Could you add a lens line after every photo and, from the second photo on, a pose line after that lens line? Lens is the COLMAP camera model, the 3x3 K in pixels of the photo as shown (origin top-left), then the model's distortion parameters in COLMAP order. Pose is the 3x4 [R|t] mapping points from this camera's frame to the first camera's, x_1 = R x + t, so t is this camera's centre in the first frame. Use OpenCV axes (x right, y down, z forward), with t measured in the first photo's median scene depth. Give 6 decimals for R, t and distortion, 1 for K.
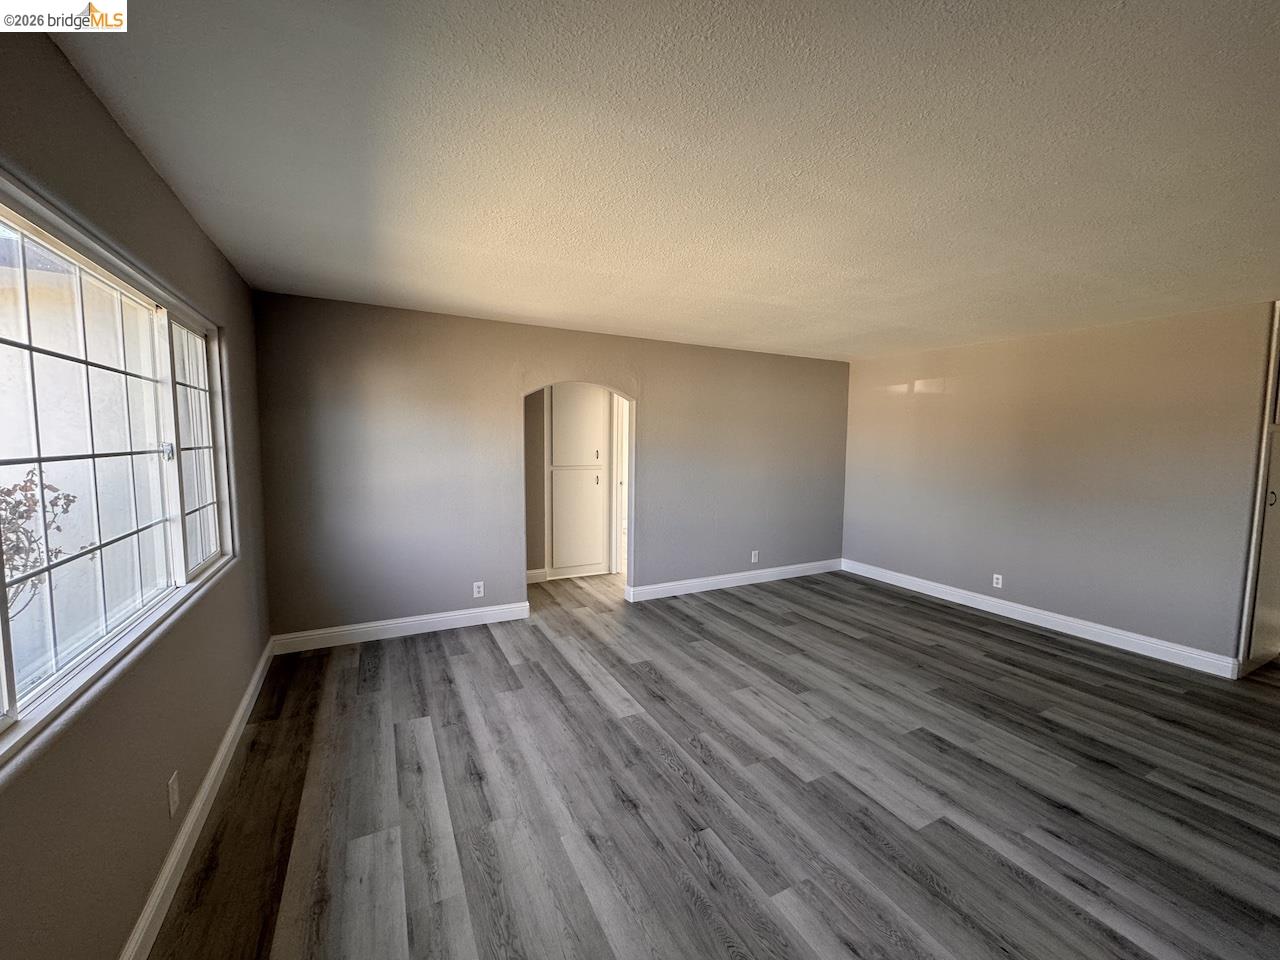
lens RADIAL K [[511.0, 0, 637.2], [0, 511.0, 479.6], [0, 0, 1]] dist [-0.001716, 0.000033]
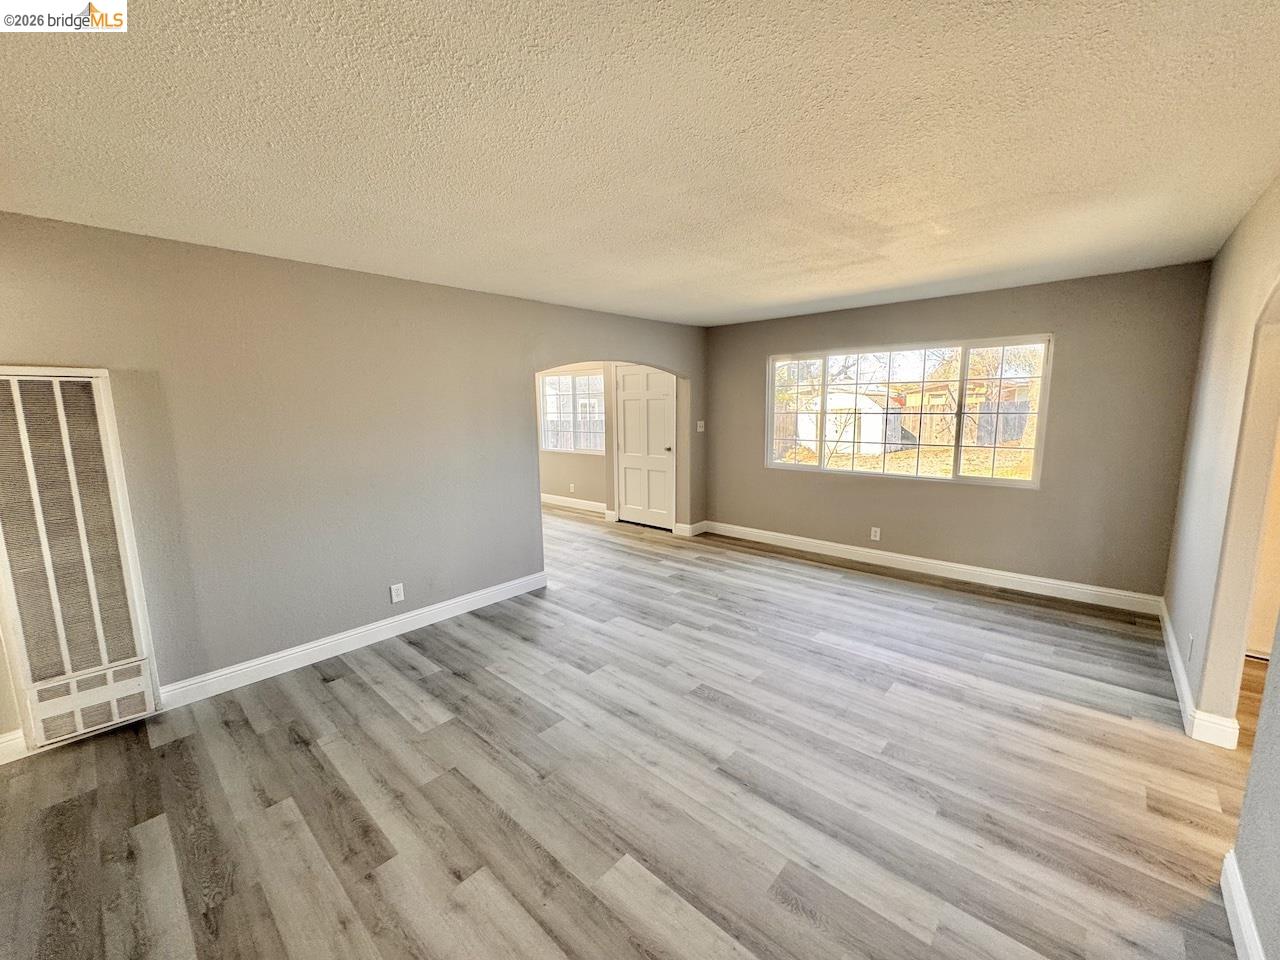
lens RADIAL K [[511.0, 0, 642.2], [0, 511.0, 482.2], [0, 0, 1]] dist [-0.001716, 0.000033]
pose [[-0.935405, 0.054181, -0.349403, 0.686614], [-0.025653, 0.975186, 0.219895, -0.136695], [0.352647, 0.214654, -0.910804, 1.649403]]
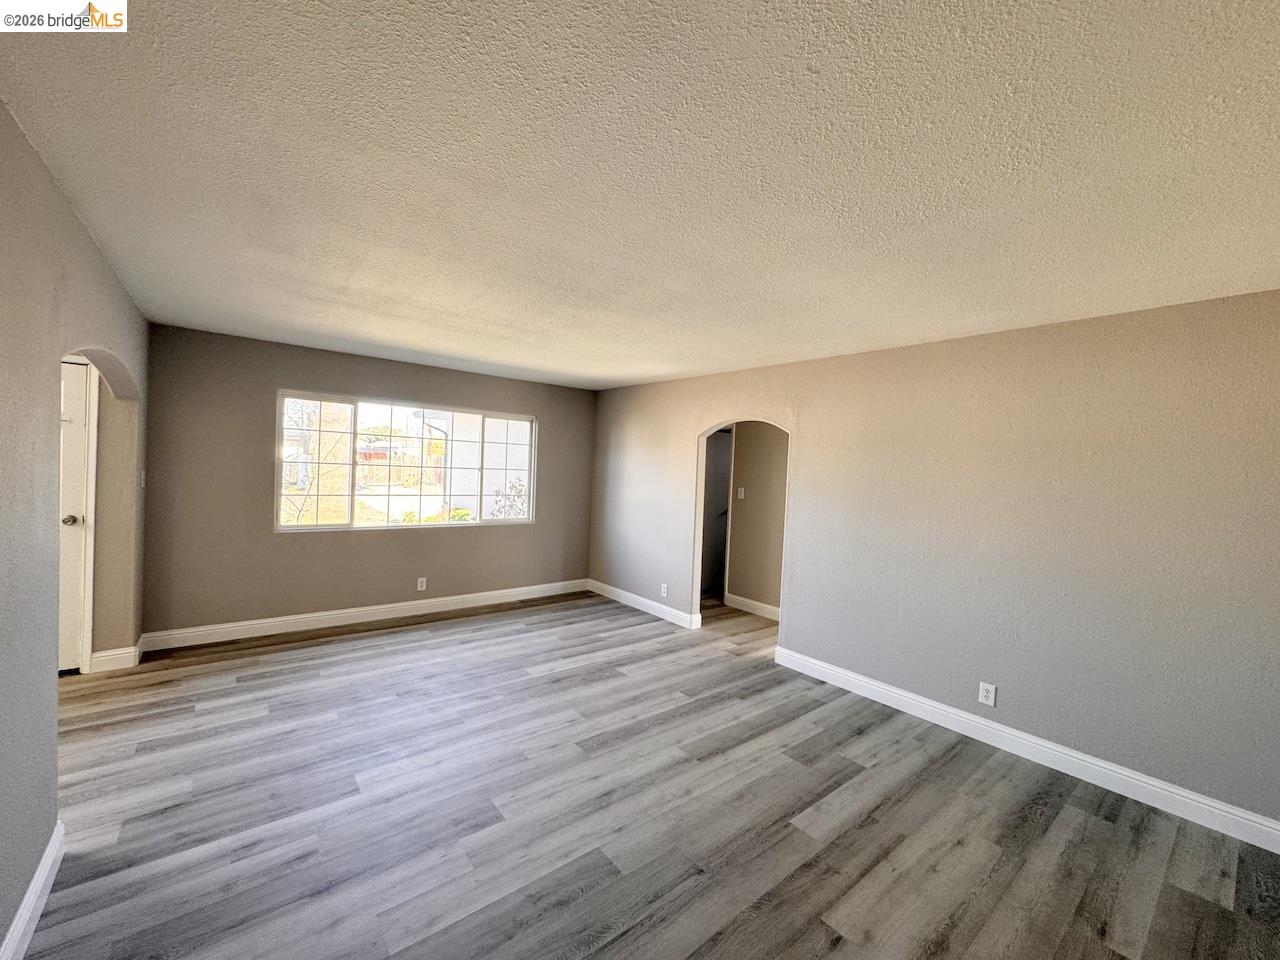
lens RADIAL K [[511.0, 0, 639.2], [0, 511.0, 485.7], [0, 0, 1]] dist [-0.001716, 0.000033]
pose [[0.204151, 0.030636, -0.978460, 1.157118], [-0.119422, 0.992824, 0.006169, -0.054469], [0.971628, 0.115591, 0.206344, 0.826560]]
